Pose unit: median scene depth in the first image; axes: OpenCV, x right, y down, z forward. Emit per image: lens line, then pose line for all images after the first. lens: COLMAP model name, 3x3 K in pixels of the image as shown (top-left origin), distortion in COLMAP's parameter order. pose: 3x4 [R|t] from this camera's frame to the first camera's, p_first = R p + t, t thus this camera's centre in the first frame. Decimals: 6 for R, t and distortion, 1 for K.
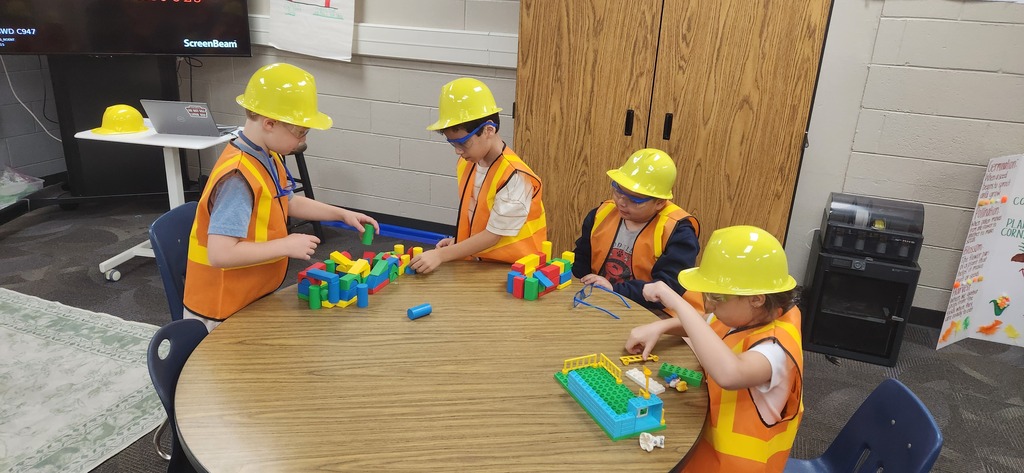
lens RADIAL K [[691.0, 0, 512.0], [0, 691.0, 236.5], [0, 0, 1]] dist [0.062266, -0.049550]
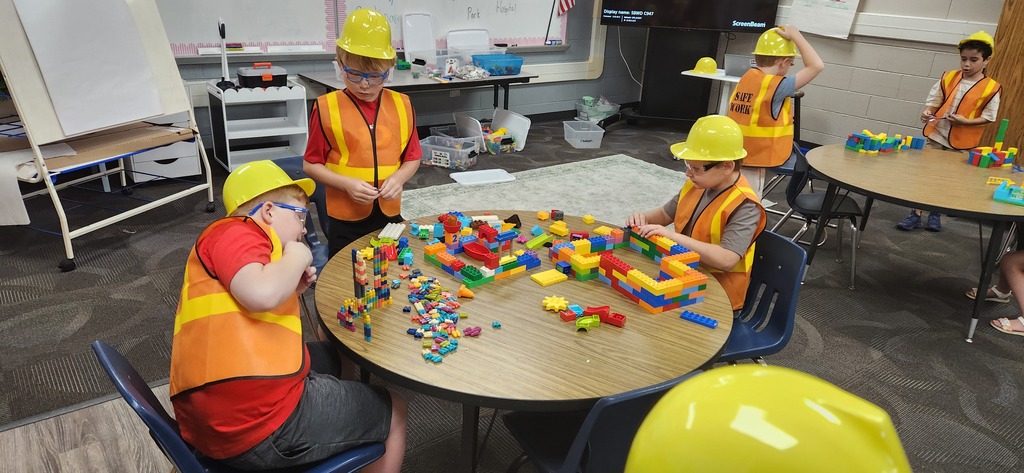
lens RADIAL K [[691.0, 0, 512.0], [0, 691.0, 236.5], [0, 0, 1]] dist [0.062266, -0.049550]
pose [[0.858750, 0.187278, -0.476944, -0.063857], [-0.181624, 0.981631, 0.058431, 0.206530], [0.479125, 0.036447, 0.876990, -0.637325]]
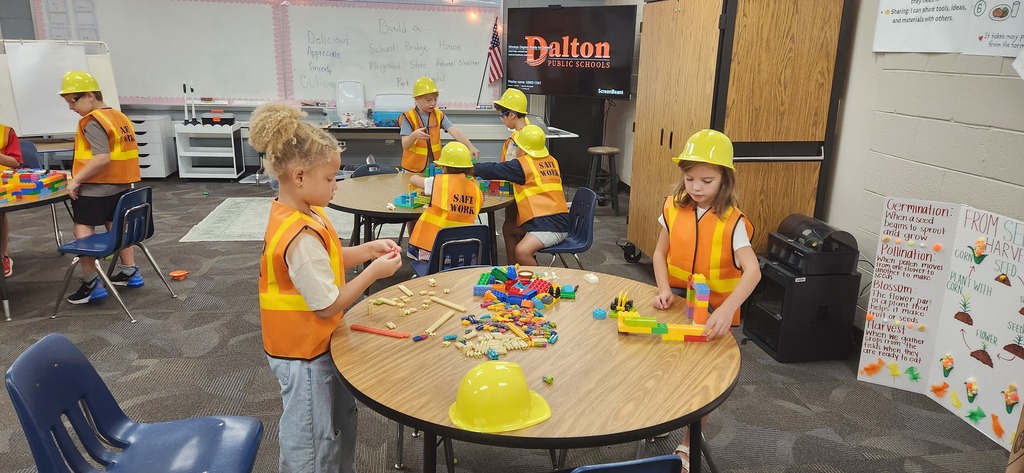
lens RADIAL K [[691.0, 0, 512.0], [0, 691.0, 236.5], [0, 0, 1]] dist [0.062266, -0.049550]
pose [[0.501257, 0.196959, -0.842584, 1.024238], [-0.288633, 0.956039, 0.051770, 0.045283], [0.815740, 0.217248, 0.536070, -0.018793]]
